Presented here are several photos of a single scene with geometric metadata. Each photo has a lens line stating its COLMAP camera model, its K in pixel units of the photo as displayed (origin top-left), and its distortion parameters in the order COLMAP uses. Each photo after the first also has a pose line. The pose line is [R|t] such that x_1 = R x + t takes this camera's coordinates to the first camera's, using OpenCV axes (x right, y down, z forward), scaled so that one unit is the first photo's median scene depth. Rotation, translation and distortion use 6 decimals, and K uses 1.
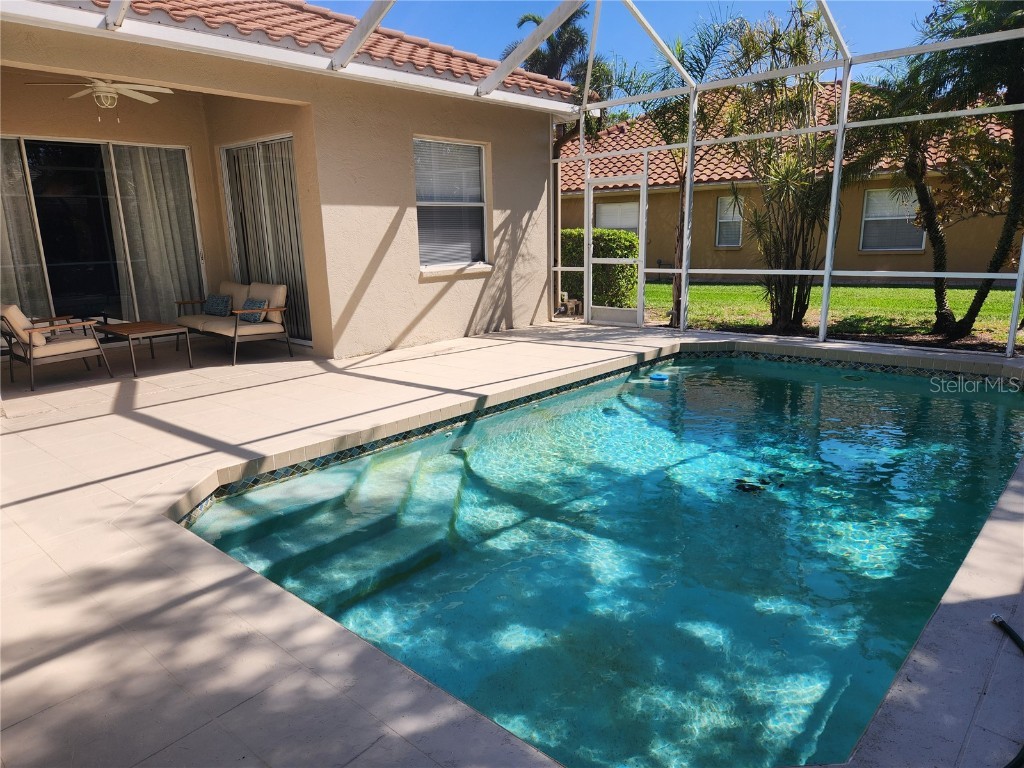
lens RADIAL K [[687.7, 0, 512.0], [0, 687.7, 384.0], [0, 0, 1]] dist [0.005284, 0.000544]
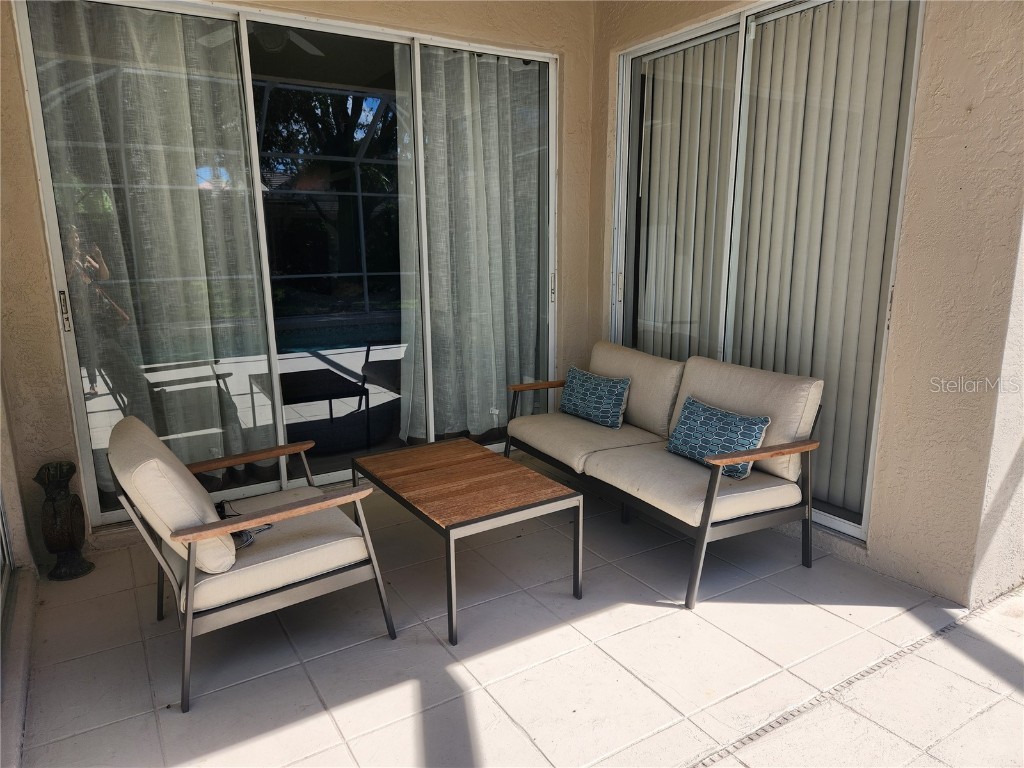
lens RADIAL K [[689.0, 0, 512.0], [0, 689.0, 384.0], [0, 0, 1]] dist [0.060912, 0.000356]
pose [[0.956397, 0.075029, -0.282270, -0.373788], [-0.079710, 0.996805, -0.005118, -0.124506], [0.280984, 0.027395, 0.959321, 0.579012]]
